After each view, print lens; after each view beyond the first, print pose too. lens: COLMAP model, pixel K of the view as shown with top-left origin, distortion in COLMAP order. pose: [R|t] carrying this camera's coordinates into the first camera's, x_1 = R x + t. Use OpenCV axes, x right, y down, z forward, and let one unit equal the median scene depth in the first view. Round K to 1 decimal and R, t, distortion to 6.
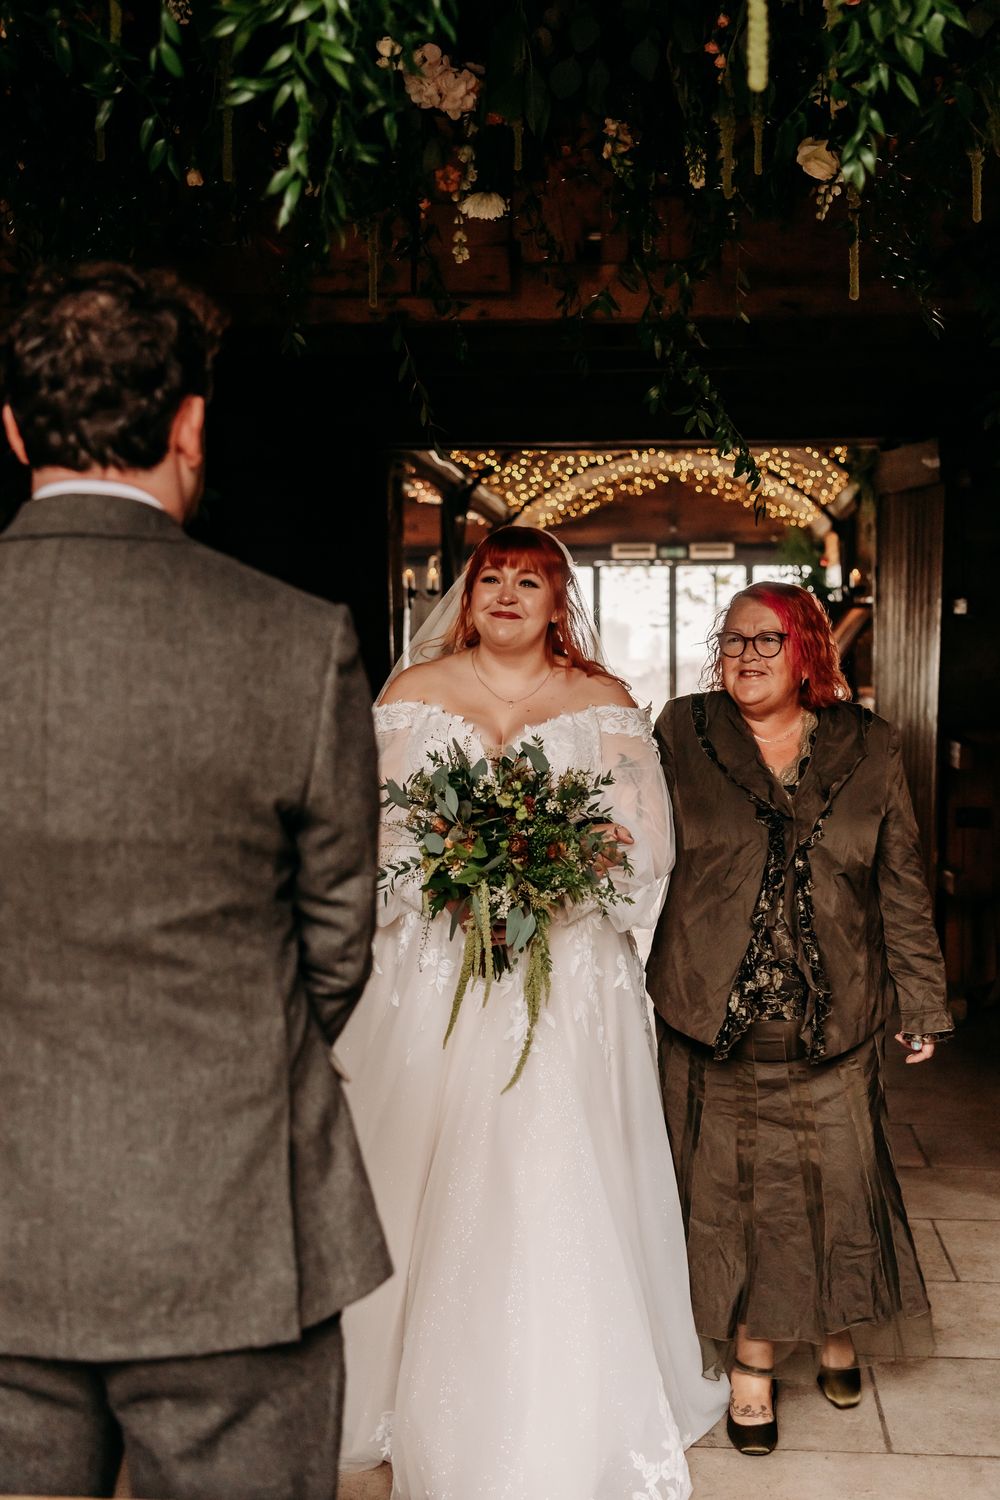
lens RADIAL K [[1984.3, 0, 502.7], [0, 1984.3, 735.8], [0, 0, 1]] dist [-0.050740, 0.000000]
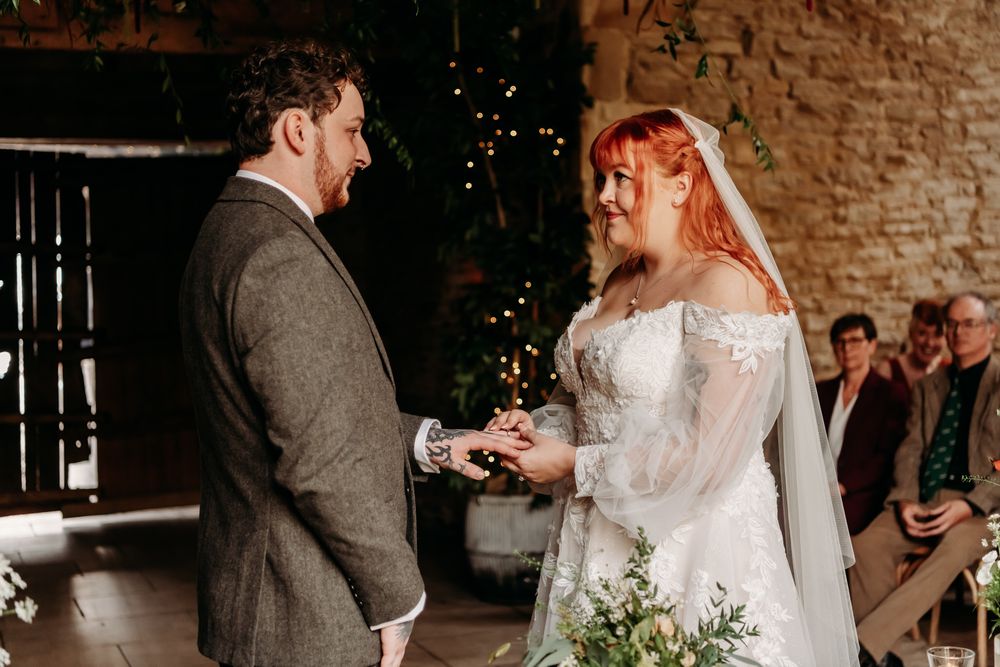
lens RADIAL K [[1458.9, 0, 489.9], [0, 1458.9, 327.8], [0, 0, 1]] dist [0.030134, 0.000000]
pose [[0.889770, -0.037435, 0.454872, -0.380790], [0.049307, 0.998682, -0.014260, 0.021271], [-0.453739, 0.035116, 0.890443, -0.054789]]
